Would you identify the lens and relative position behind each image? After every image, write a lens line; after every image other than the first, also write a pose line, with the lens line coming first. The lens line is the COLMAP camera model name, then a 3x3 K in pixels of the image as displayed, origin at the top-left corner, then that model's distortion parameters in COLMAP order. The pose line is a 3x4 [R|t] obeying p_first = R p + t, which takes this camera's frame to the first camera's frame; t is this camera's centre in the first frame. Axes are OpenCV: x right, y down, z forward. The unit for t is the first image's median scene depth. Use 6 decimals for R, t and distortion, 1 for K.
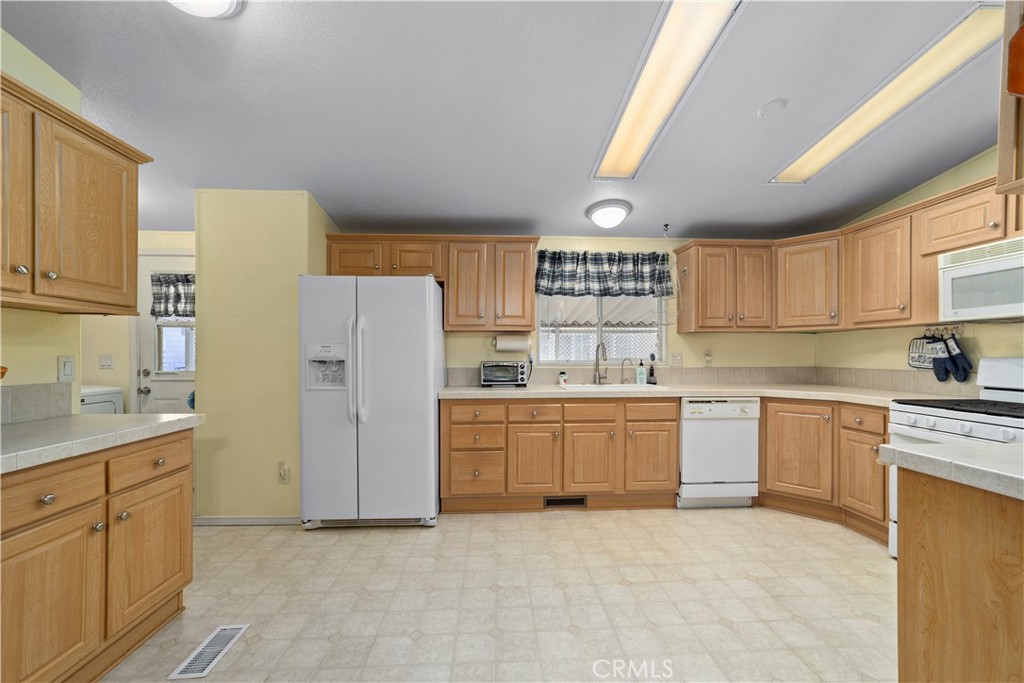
lens RADIAL K [[405.4, 0, 517.4], [0, 405.4, 351.1], [0, 0, 1]] dist [-0.000429, 0.000359]
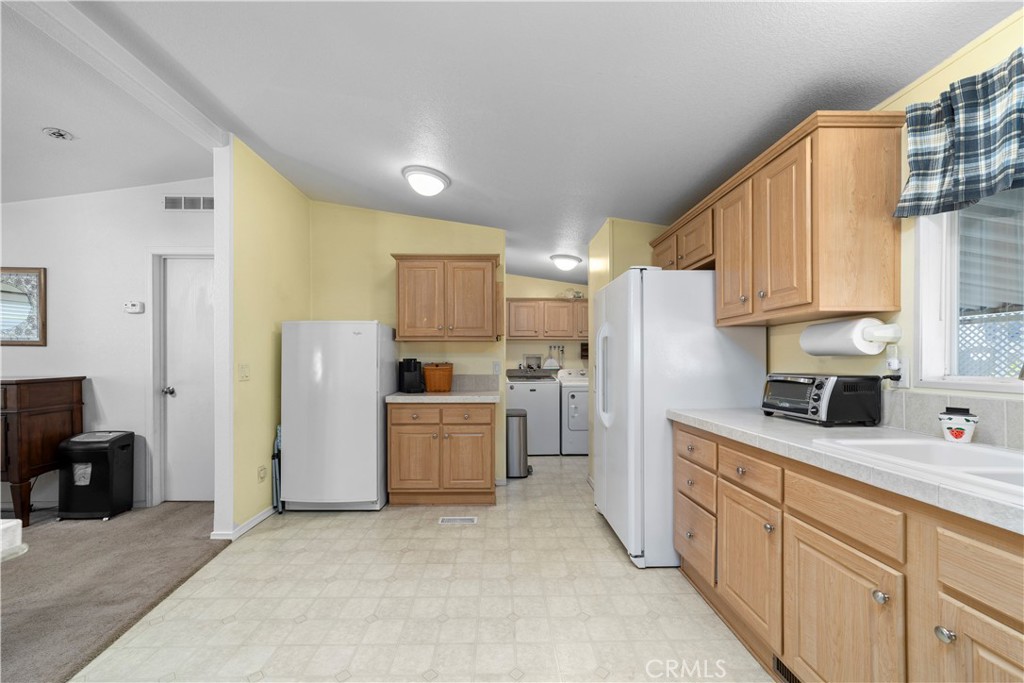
lens RADIAL K [[408.7, 0, 508.2], [0, 408.7, 364.5], [0, 0, 1]] dist [-0.002050, 0.000388]
pose [[-0.050944, 0.005202, -0.998688, 0.904417], [0.007009, 0.999964, 0.004851, 0.012652], [0.998677, -0.006752, -0.050978, 1.094008]]
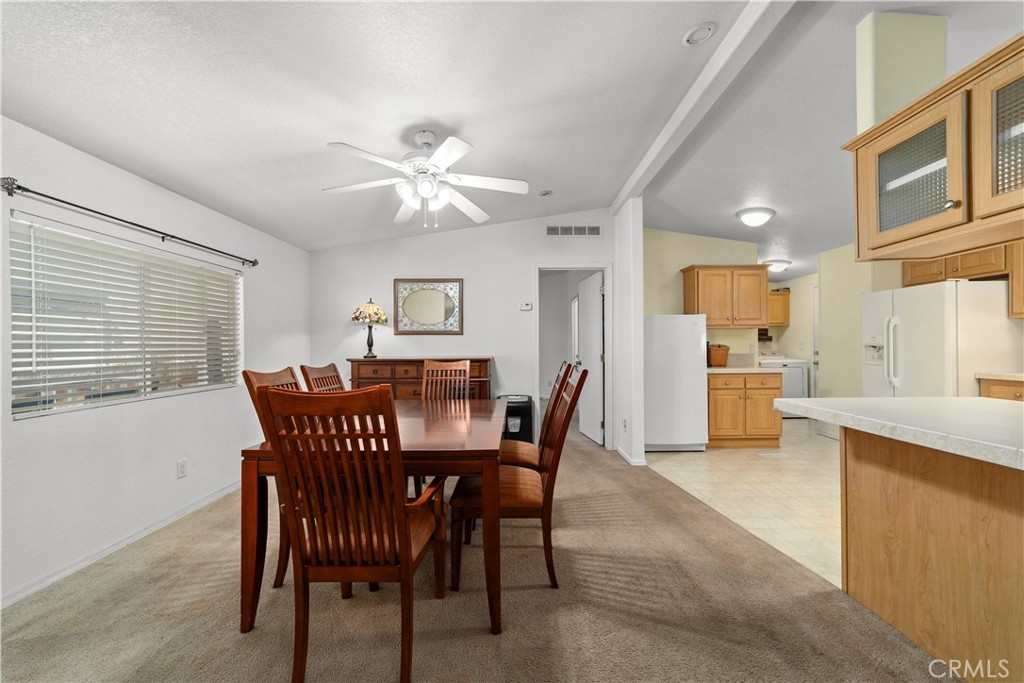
lens RADIAL K [[405.4, 0, 517.4], [0, 405.4, 351.1], [0, 0, 1]] dist [-0.000429, 0.000359]
pose [[-0.058747, 0.006813, -0.998250, 1.605055], [0.016081, 0.999853, 0.005878, 0.016566], [0.998143, -0.015707, -0.058848, -0.404538]]
